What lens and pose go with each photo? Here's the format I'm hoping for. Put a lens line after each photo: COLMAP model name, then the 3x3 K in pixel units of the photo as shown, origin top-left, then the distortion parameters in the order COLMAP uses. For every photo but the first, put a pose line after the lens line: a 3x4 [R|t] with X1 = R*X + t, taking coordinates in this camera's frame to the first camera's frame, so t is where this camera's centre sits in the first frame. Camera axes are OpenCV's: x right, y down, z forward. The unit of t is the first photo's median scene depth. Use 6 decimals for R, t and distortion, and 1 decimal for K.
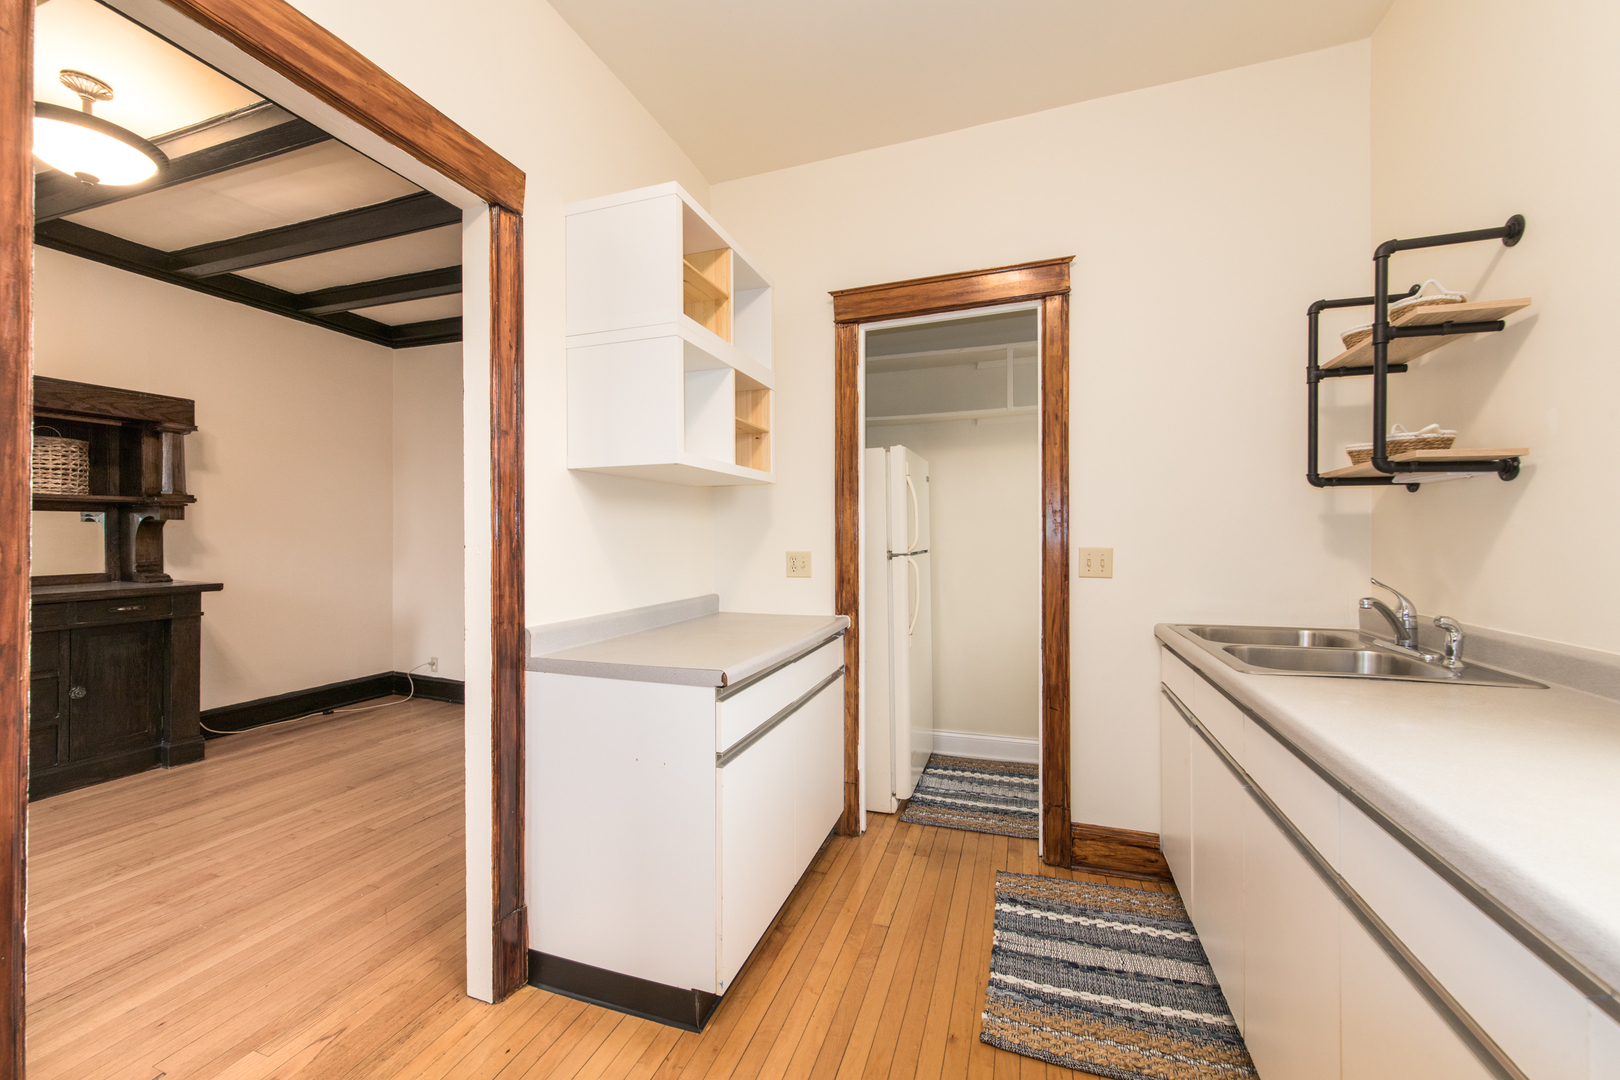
lens RADIAL K [[638.5, 0, 805.3], [0, 638.5, 532.4], [0, 0, 1]] dist [-0.001287, -0.000375]
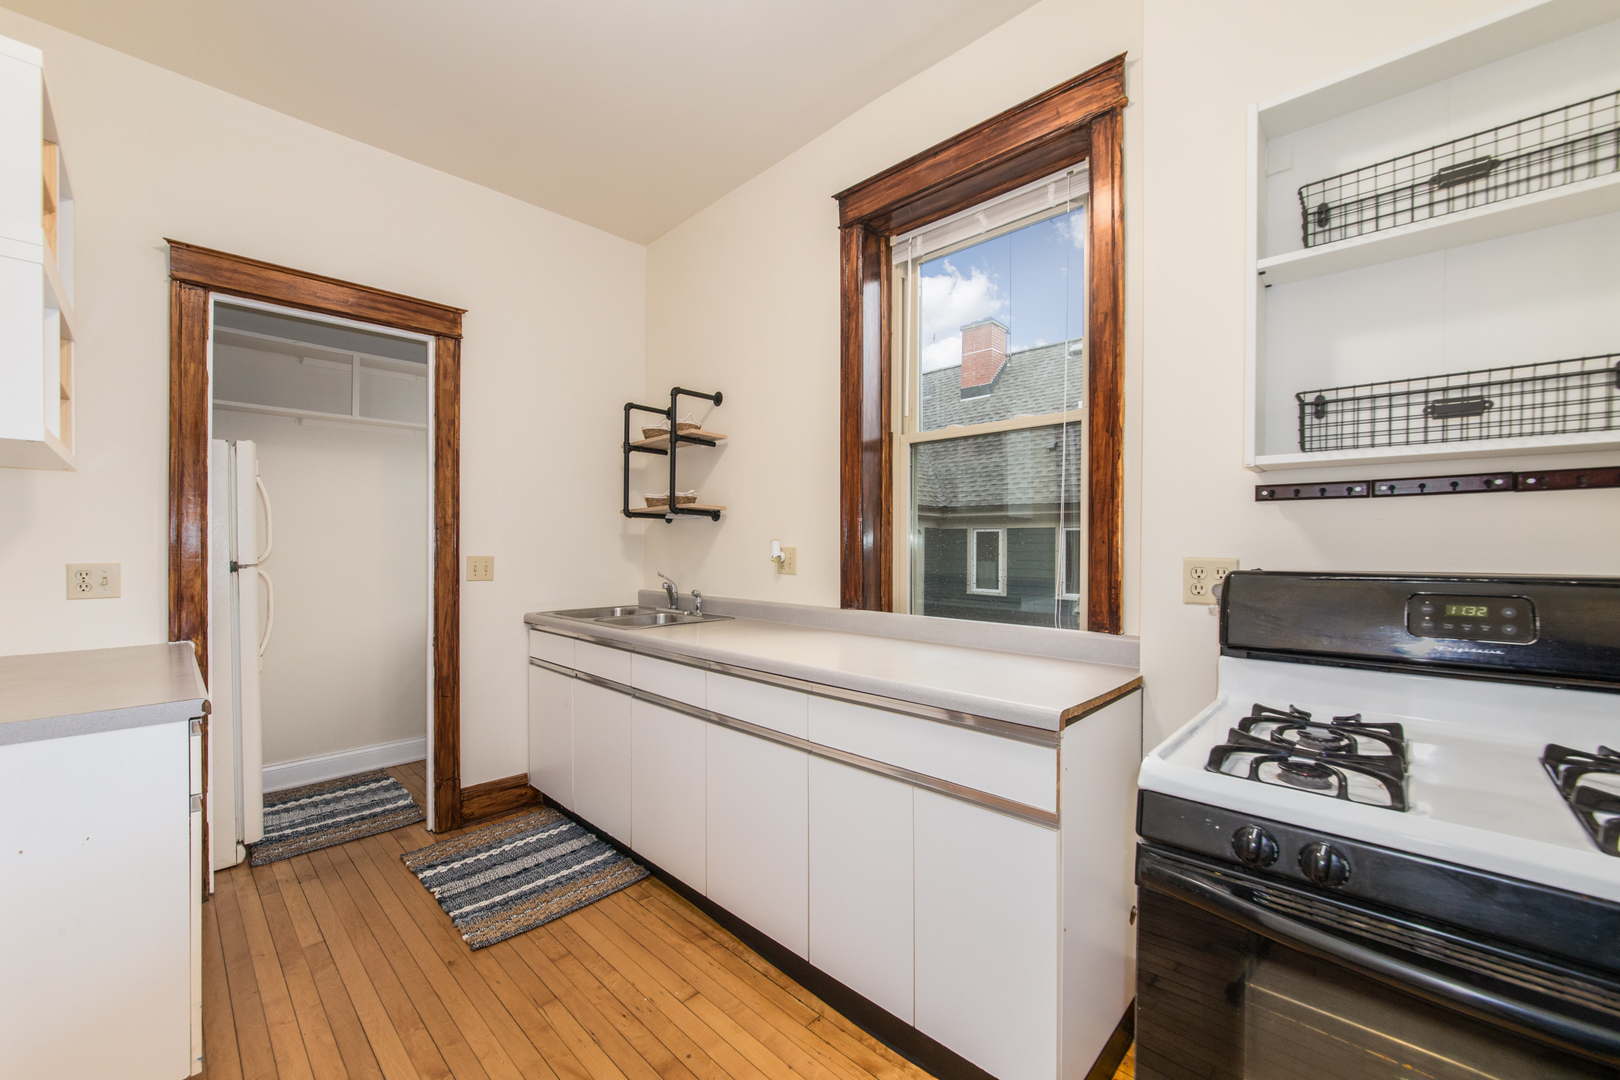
lens RADIAL K [[638.5, 0, 805.3], [0, 638.5, 532.4], [0, 0, 1]] dist [-0.001287, -0.000375]
pose [[0.420002, 0.030349, 0.907015, -0.374703], [-0.012839, 0.999539, -0.027500, 0.003874], [-0.907432, -0.000095, 0.420198, -0.069489]]
